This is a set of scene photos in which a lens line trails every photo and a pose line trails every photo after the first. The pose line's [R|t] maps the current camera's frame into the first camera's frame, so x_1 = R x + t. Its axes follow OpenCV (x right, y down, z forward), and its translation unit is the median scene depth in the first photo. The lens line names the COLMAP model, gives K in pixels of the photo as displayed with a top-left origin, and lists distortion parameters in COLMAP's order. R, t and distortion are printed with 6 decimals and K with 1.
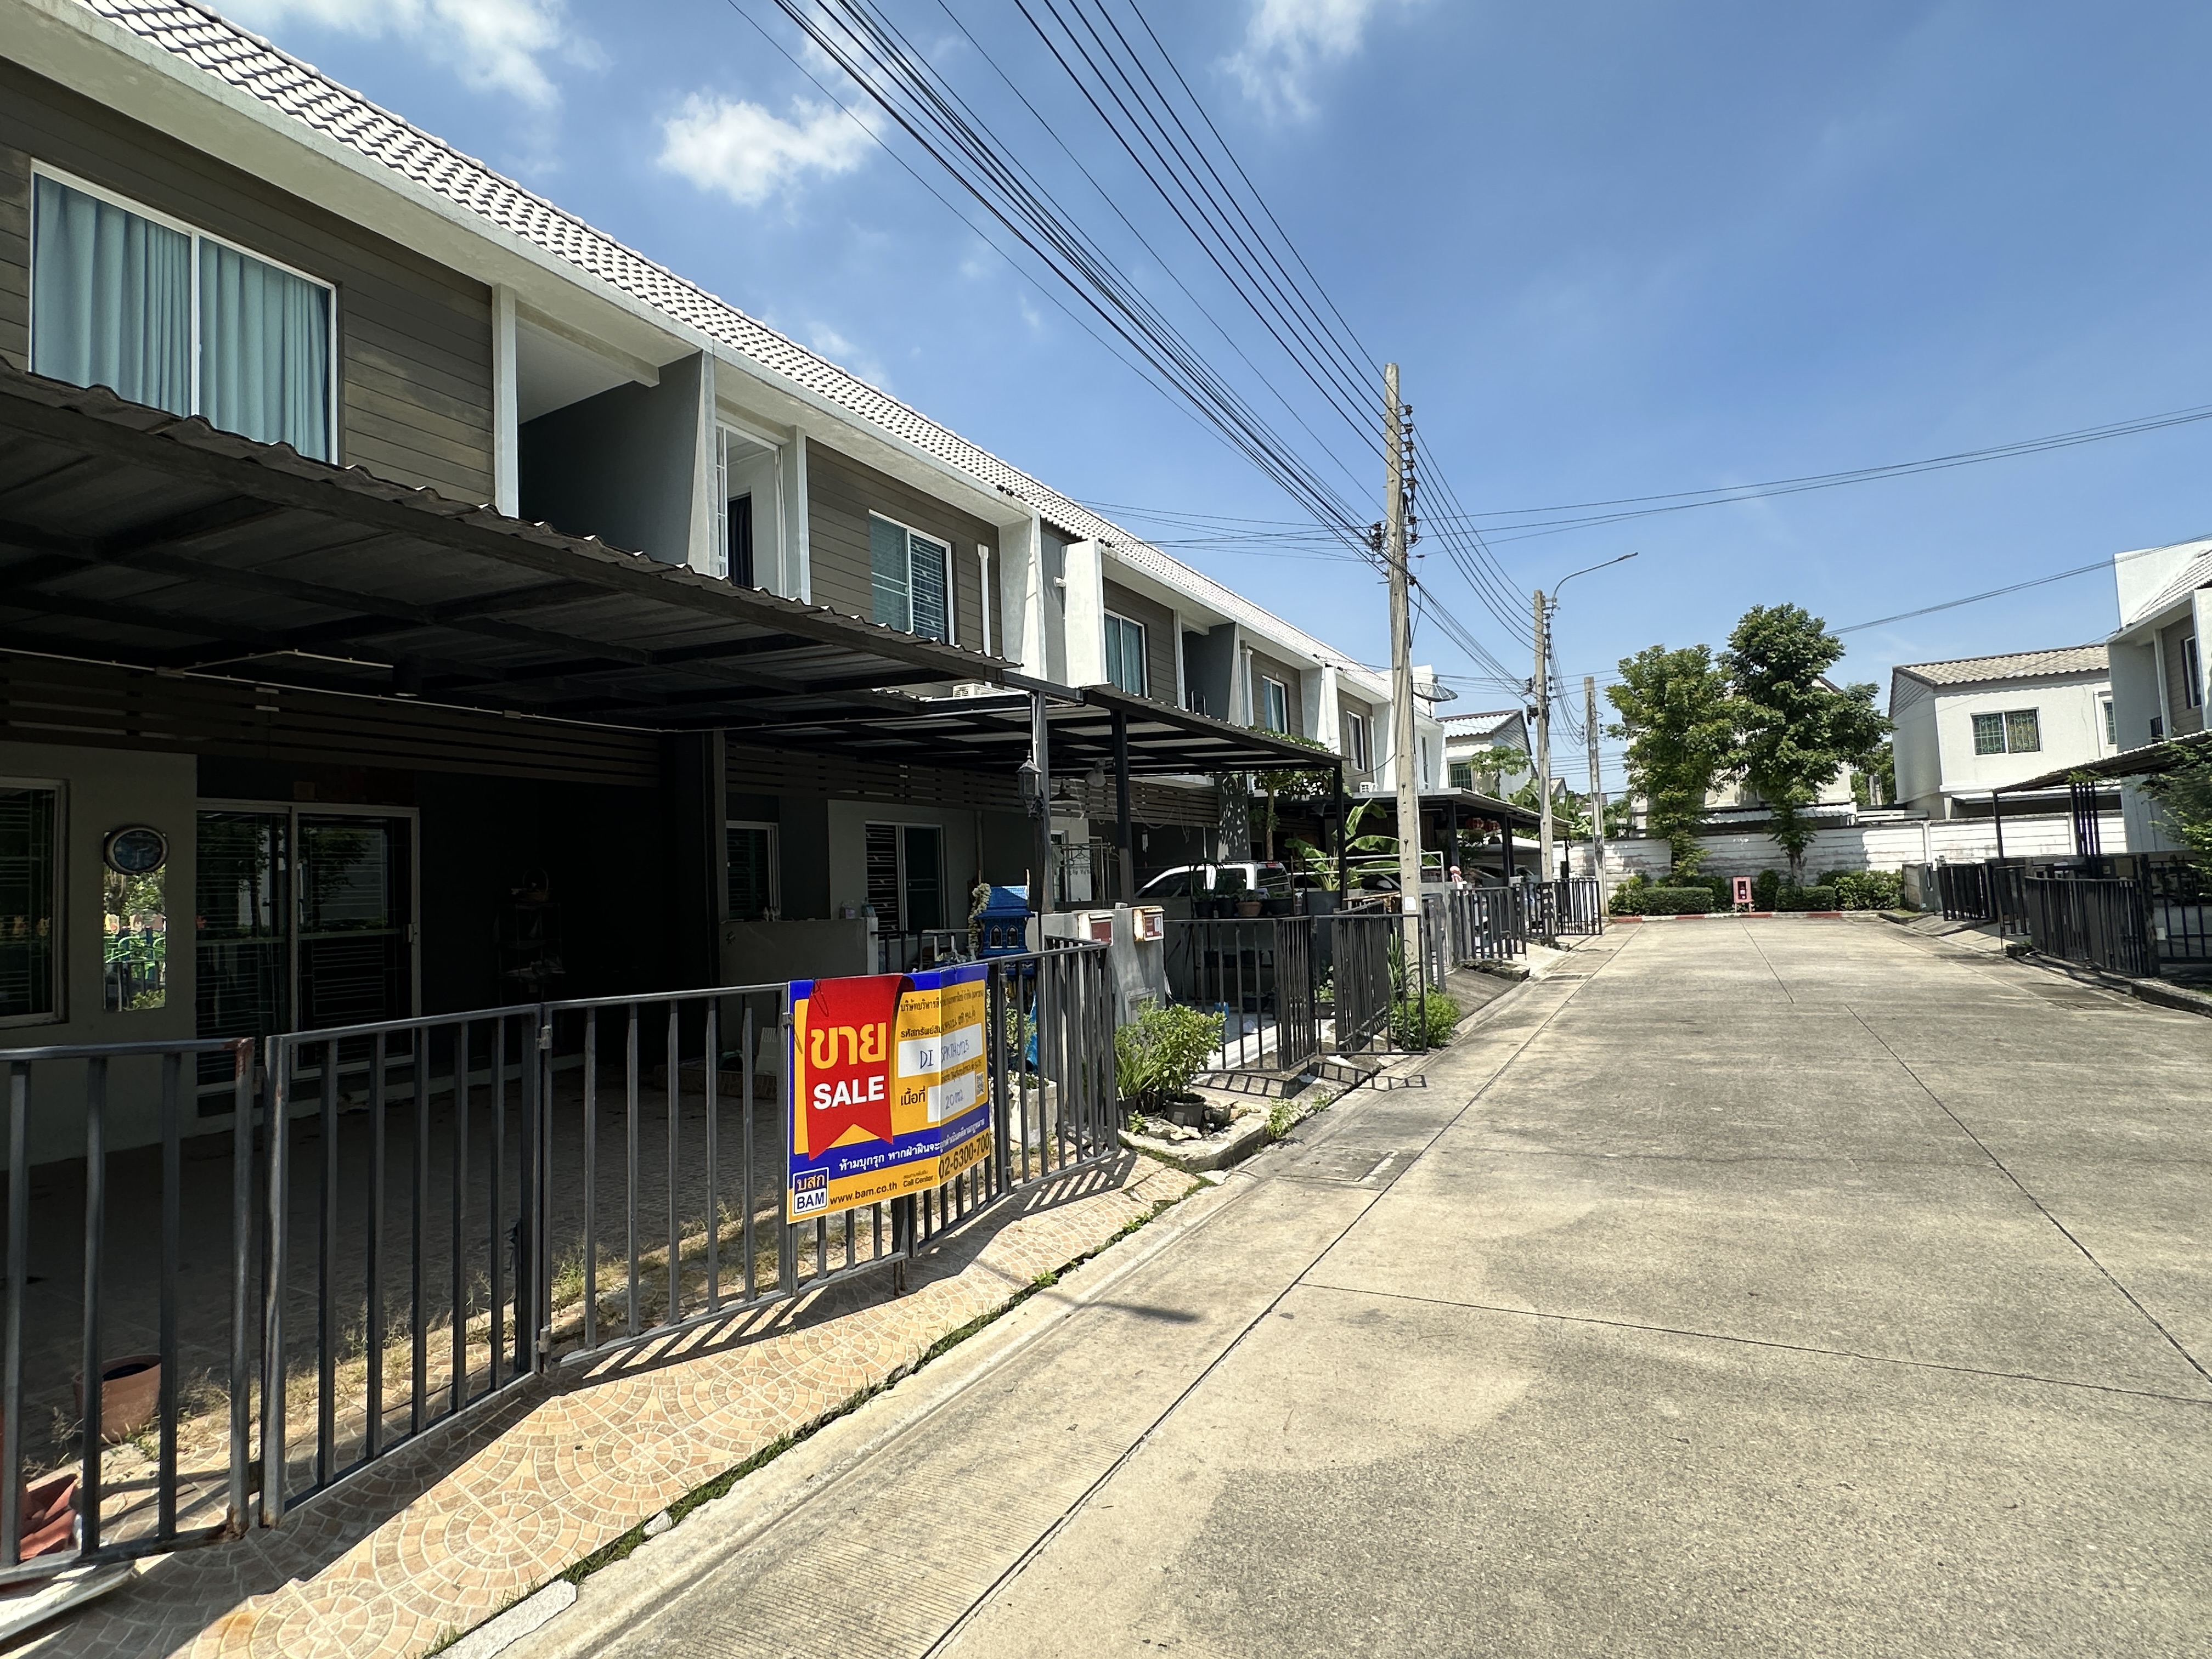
lens RADIAL K [[1113.0, 0, 1098.6], [0, 1113.0, 824.5], [0, 0, 1]] dist [-0.003008, 0.001331]
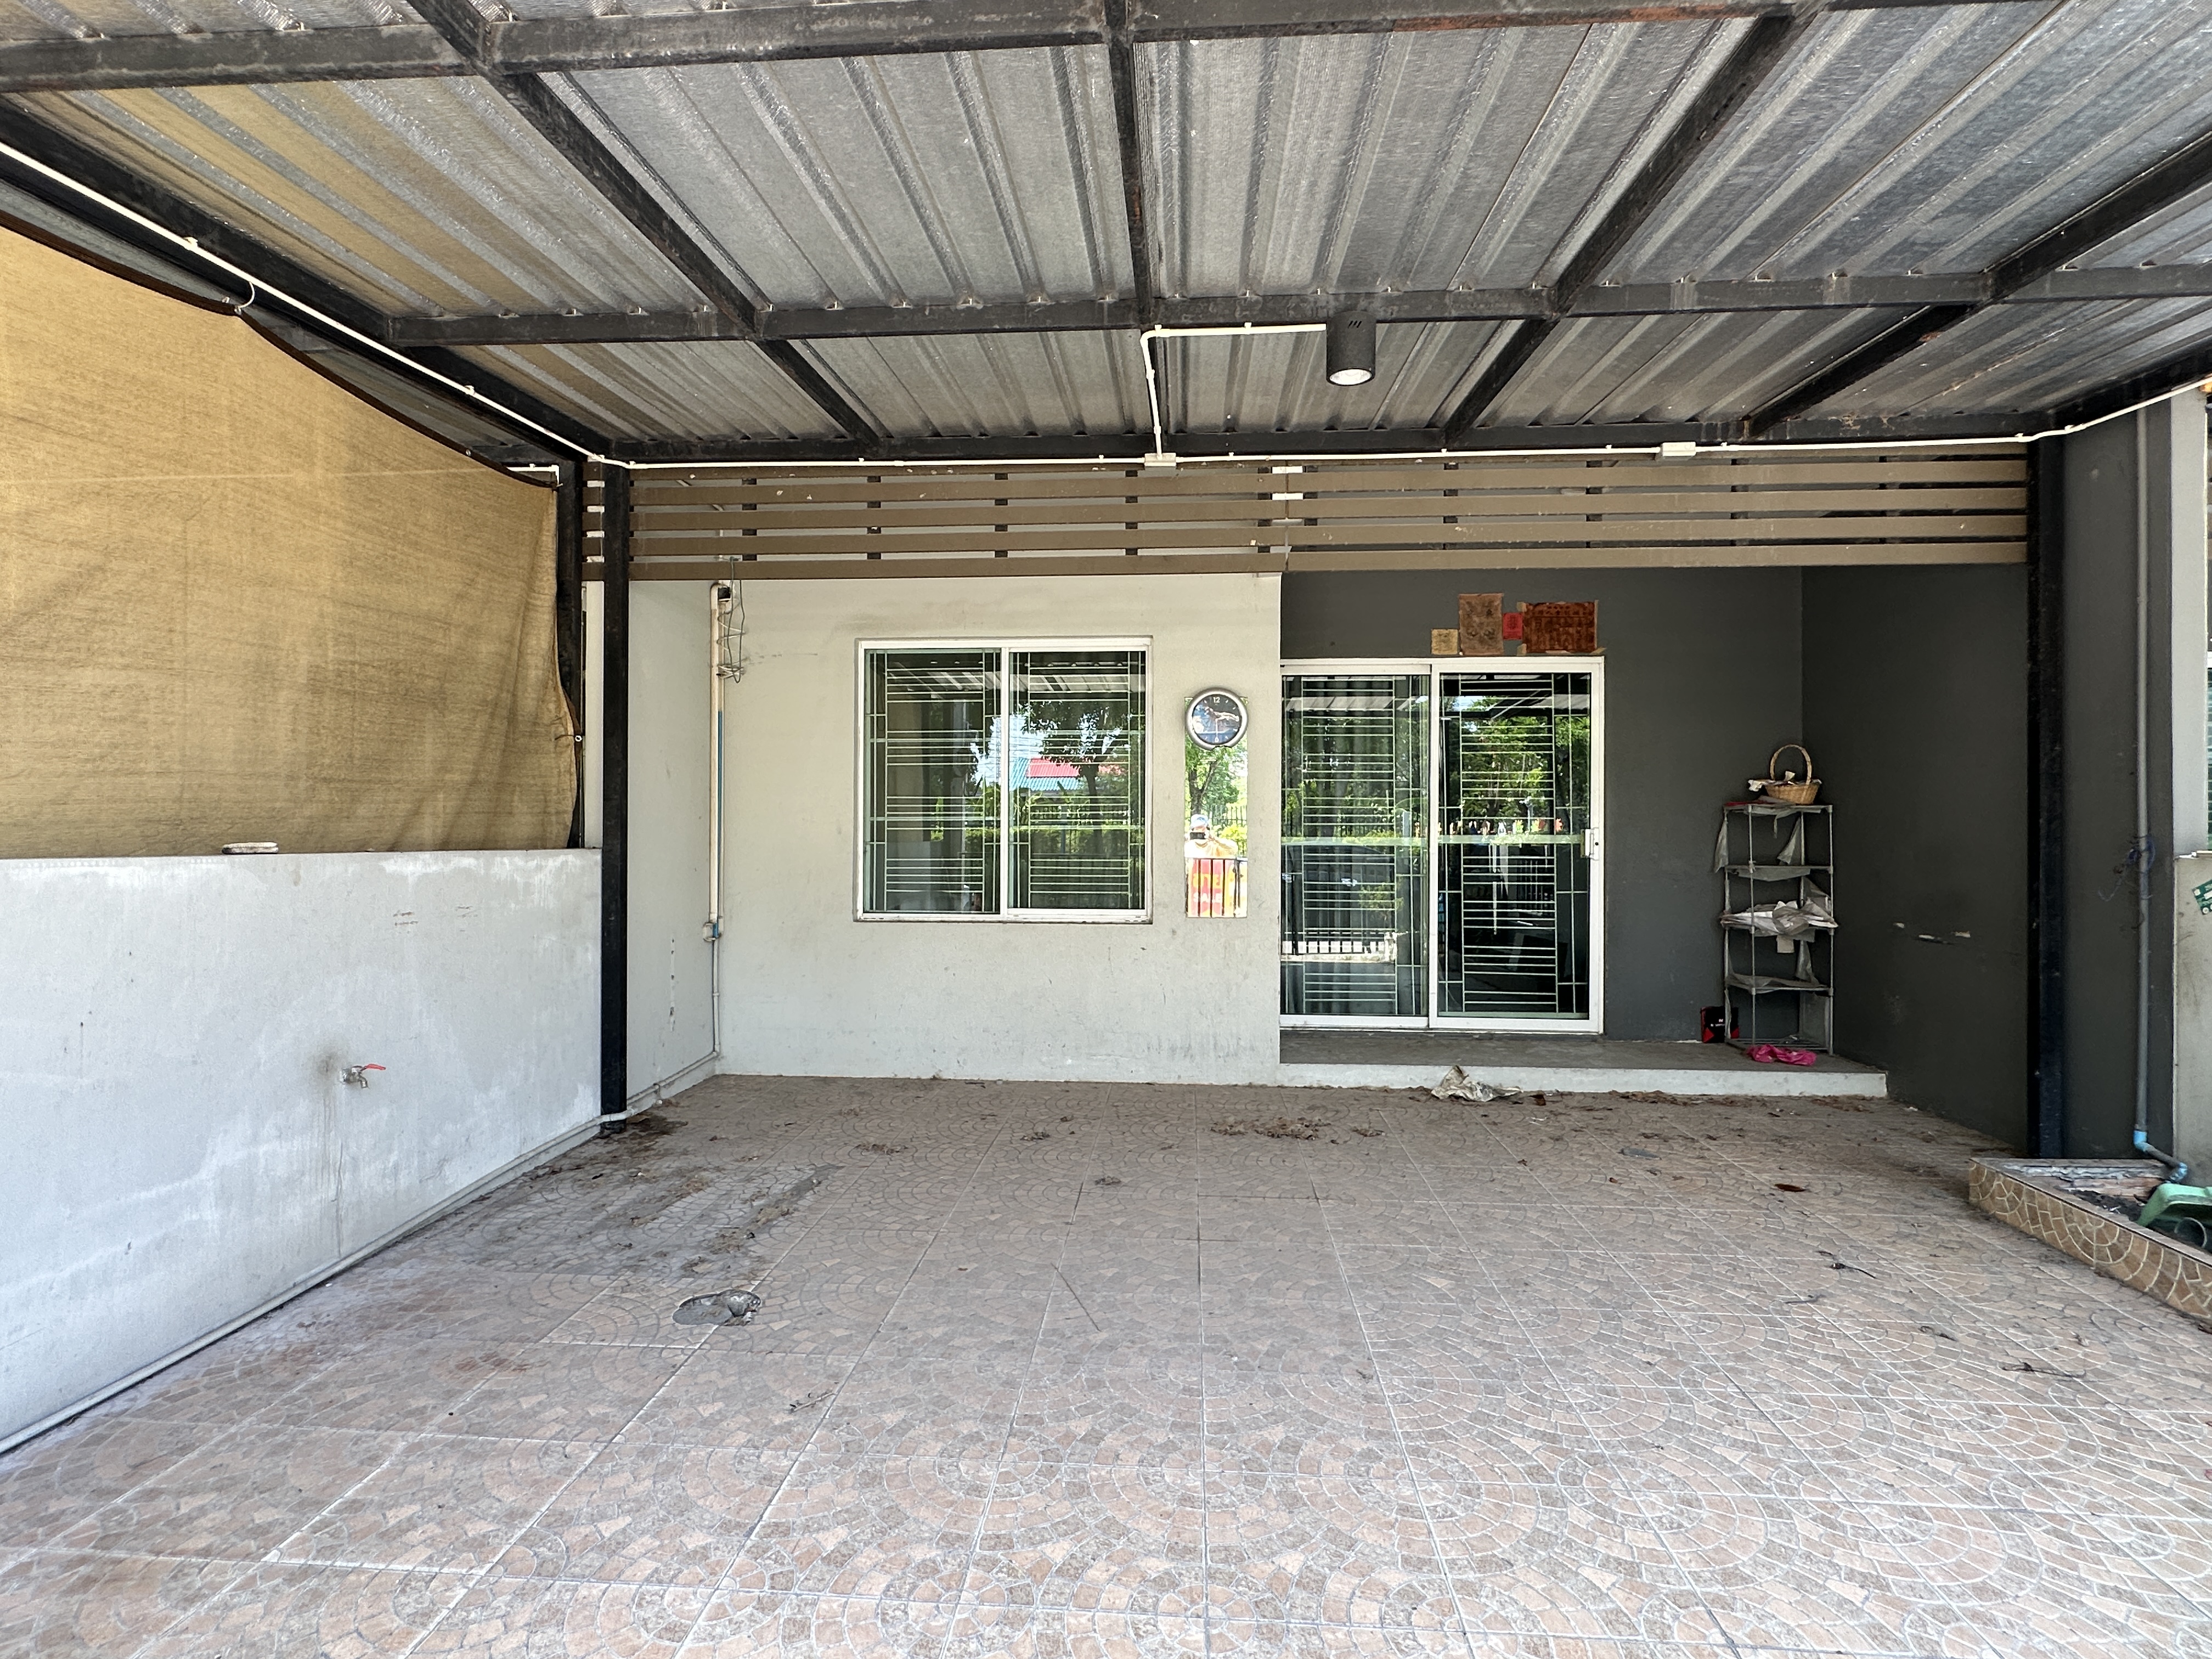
lens RADIAL K [[1113.0, 0, 1120.8], [0, 1113.0, 826.4], [0, 0, 1]] dist [-0.003008, 0.001331]
pose [[0.426160, 0.039366, -0.903791, -0.262730], [0.030008, 0.997888, 0.057614, 0.080734], [0.904150, -0.051674, 0.424079, 0.927940]]
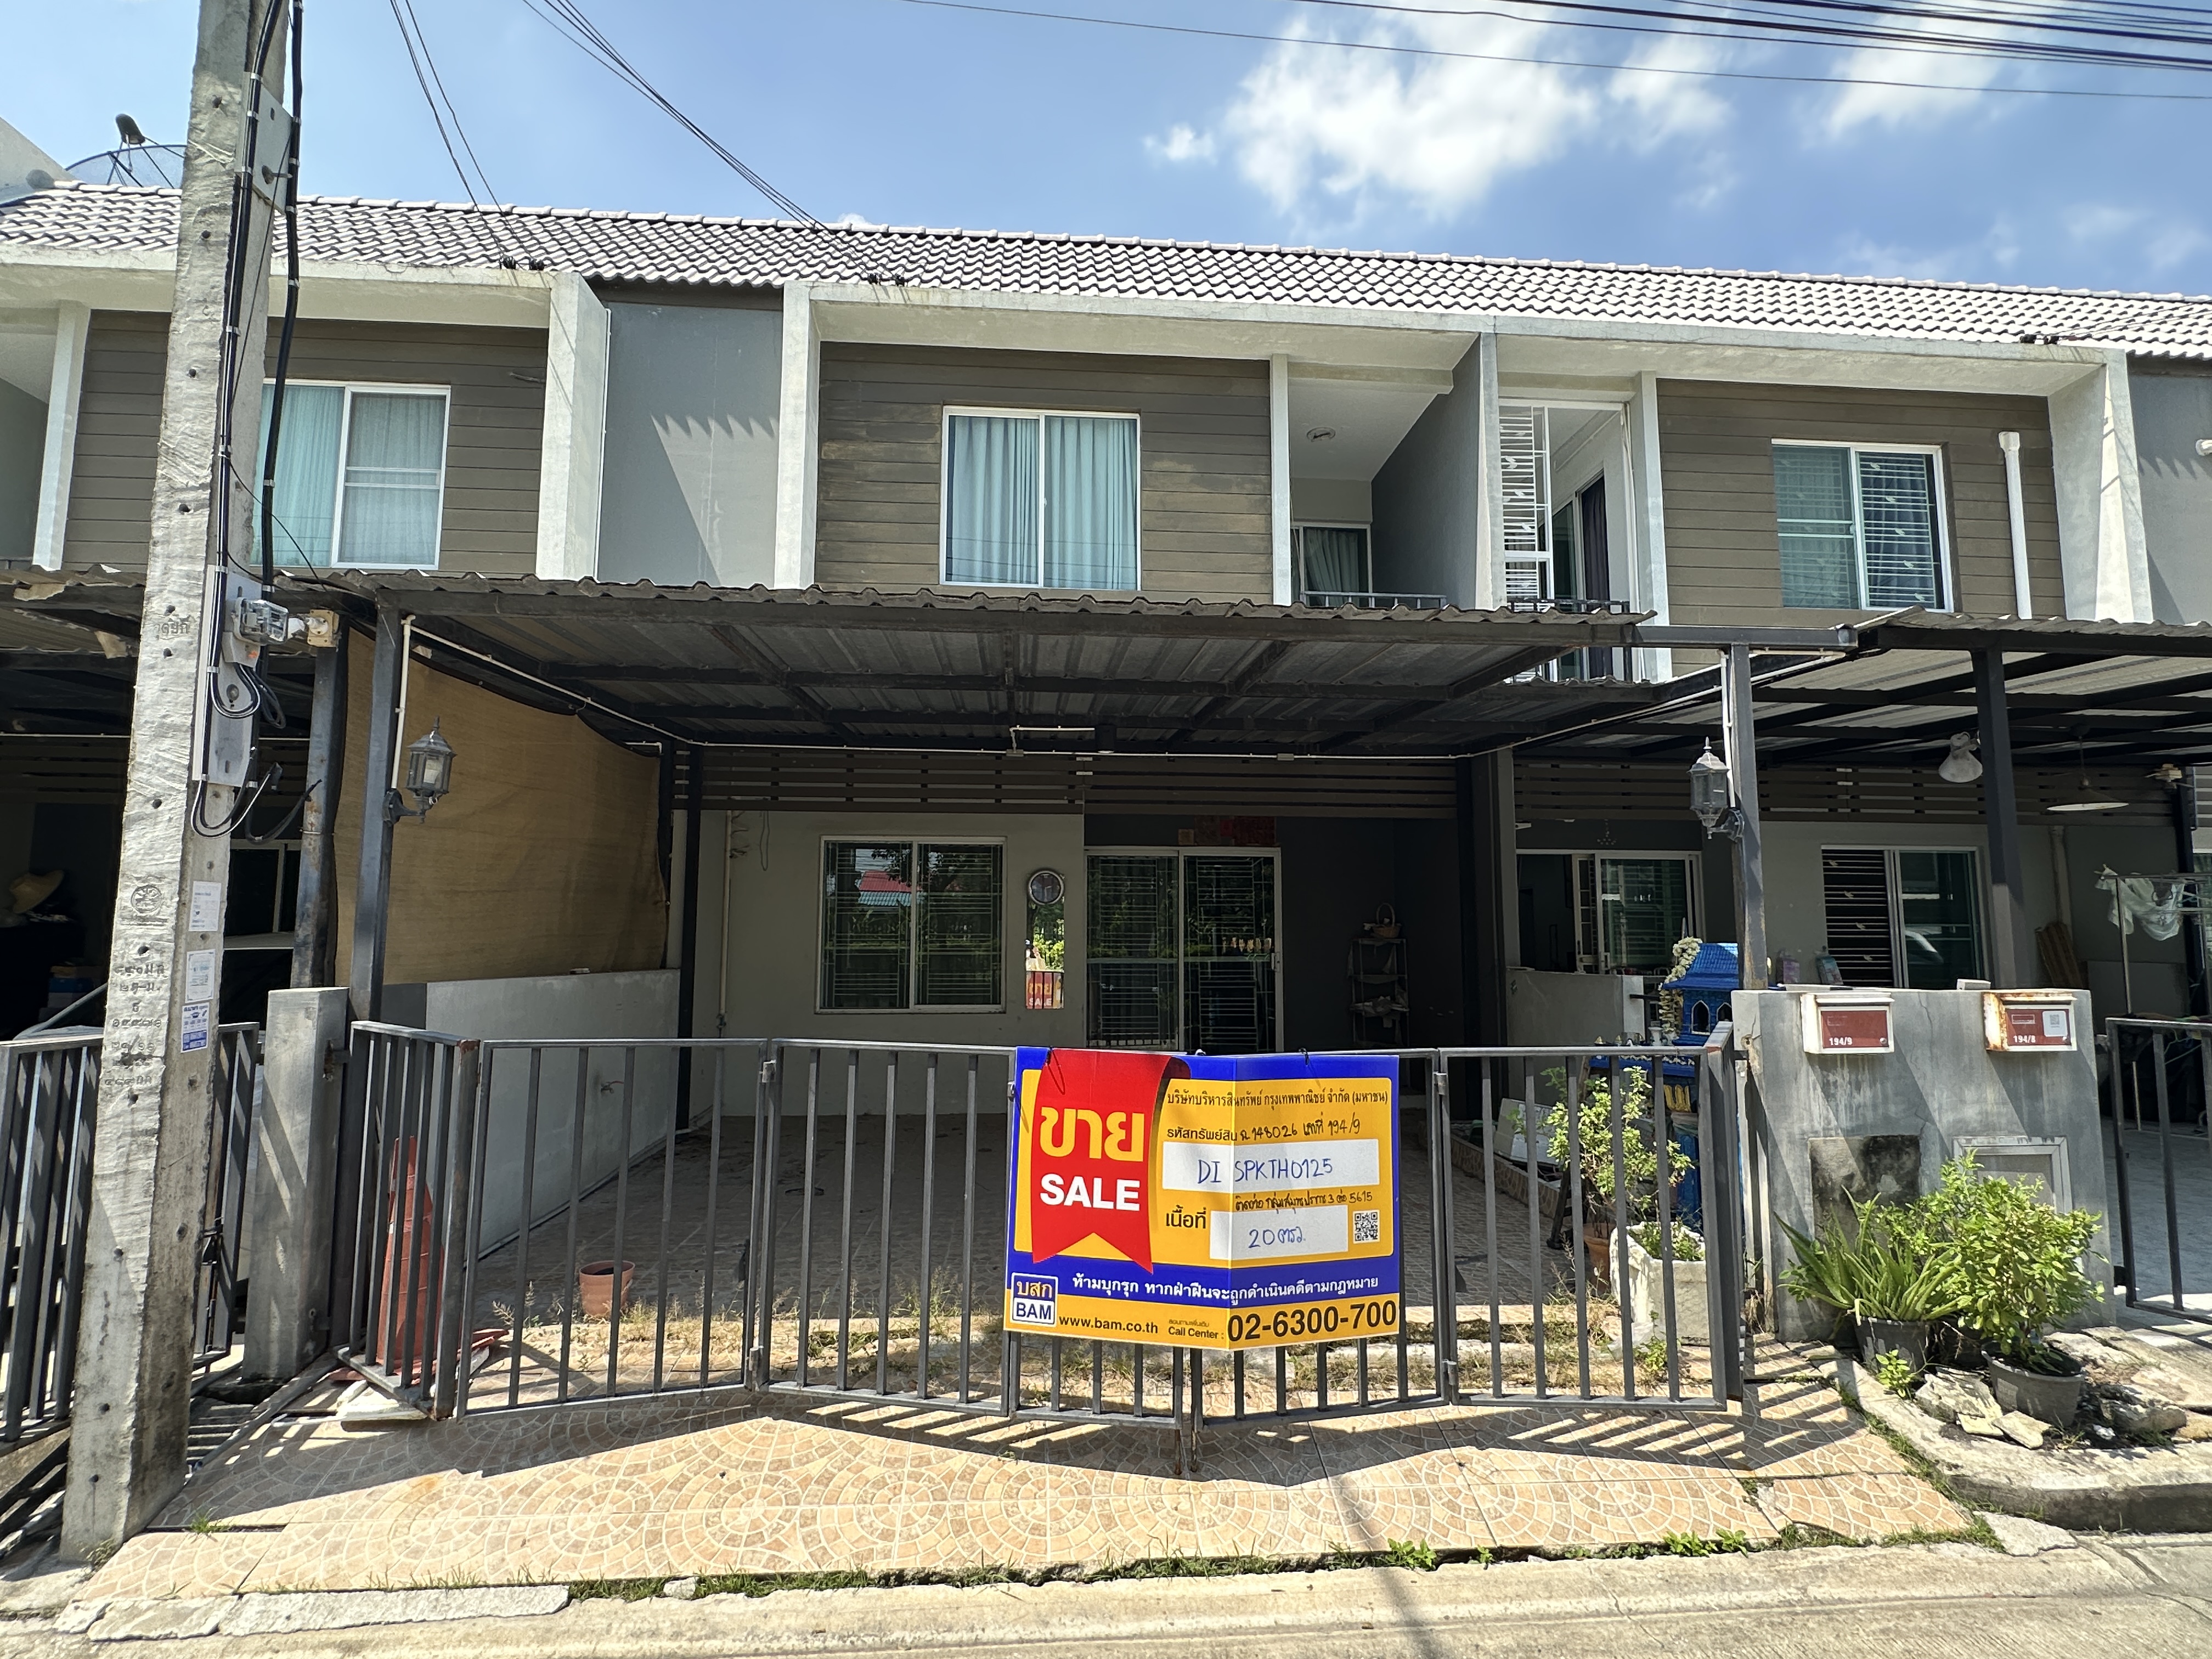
lens RADIAL K [[1113.0, 0, 1110.4], [0, 1113.0, 823.6], [0, 0, 1]] dist [-0.003008, 0.001331]
pose [[0.548408, -0.046325, -0.834926, 0.447759], [0.023126, 0.998923, -0.040234, 0.003129], [0.835891, 0.002756, 0.548889, 0.525843]]
